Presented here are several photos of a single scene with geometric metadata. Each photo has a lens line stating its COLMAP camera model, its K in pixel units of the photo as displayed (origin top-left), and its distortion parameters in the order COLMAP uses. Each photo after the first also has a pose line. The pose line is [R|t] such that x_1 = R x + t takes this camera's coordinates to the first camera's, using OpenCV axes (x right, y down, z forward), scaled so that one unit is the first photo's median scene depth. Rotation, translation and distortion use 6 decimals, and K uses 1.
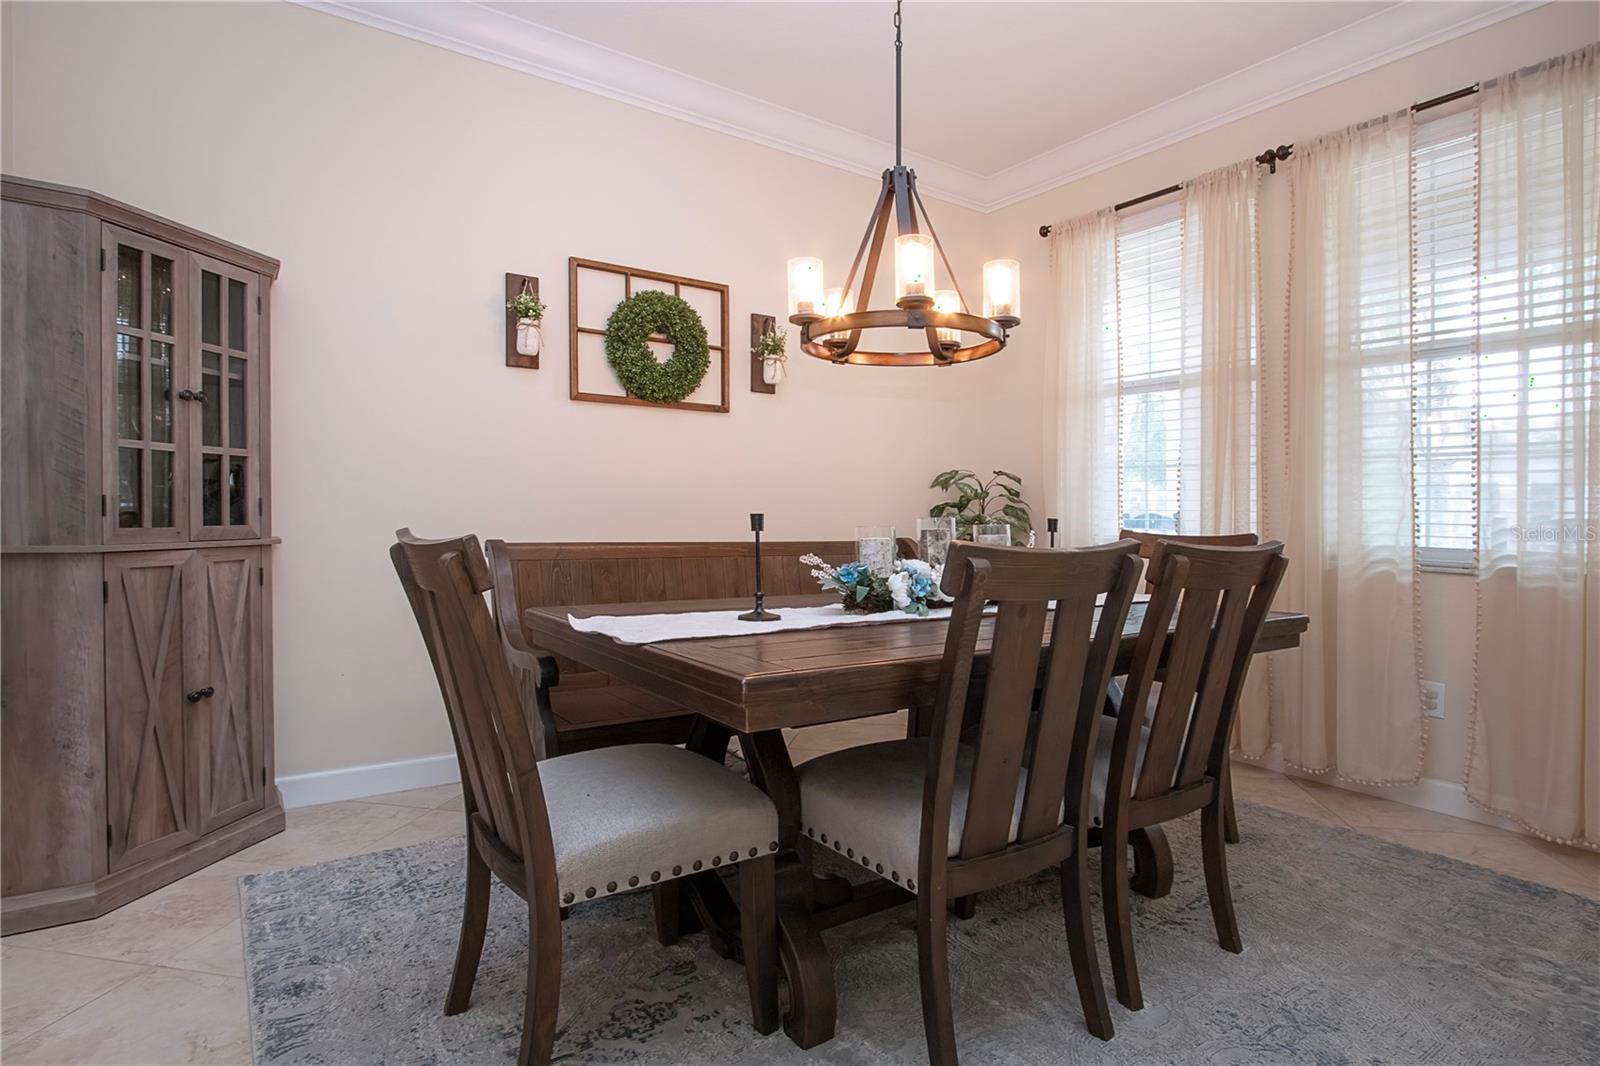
lens RADIAL K [[849.0, 0, 798.5], [0, 849.0, 555.0], [0, 0, 1]] dist [-0.000635, 0.001187]
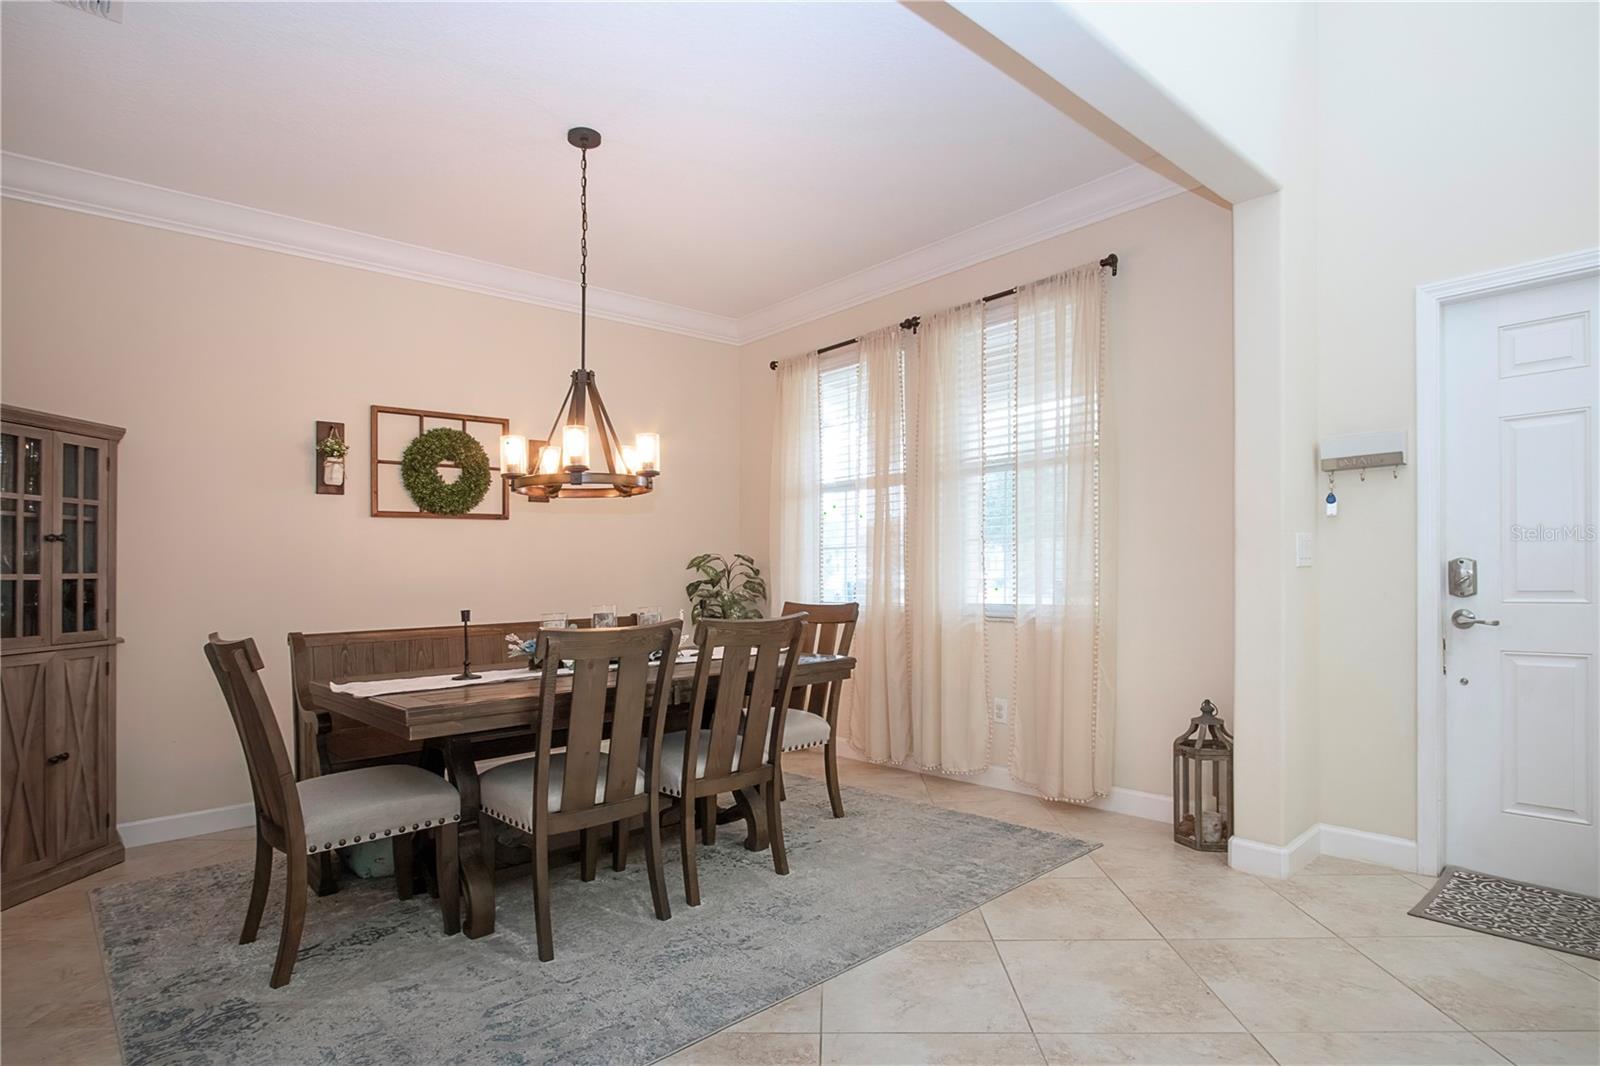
lens RADIAL K [[849.0, 0, 794.5], [0, 849.0, 546.7], [0, 0, 1]] dist [-0.000635, 0.001187]
pose [[0.990715, -0.035554, 0.131227, 0.279574], [0.046051, 0.995901, -0.077845, -0.012691], [-0.127921, 0.083165, 0.988291, -0.493486]]
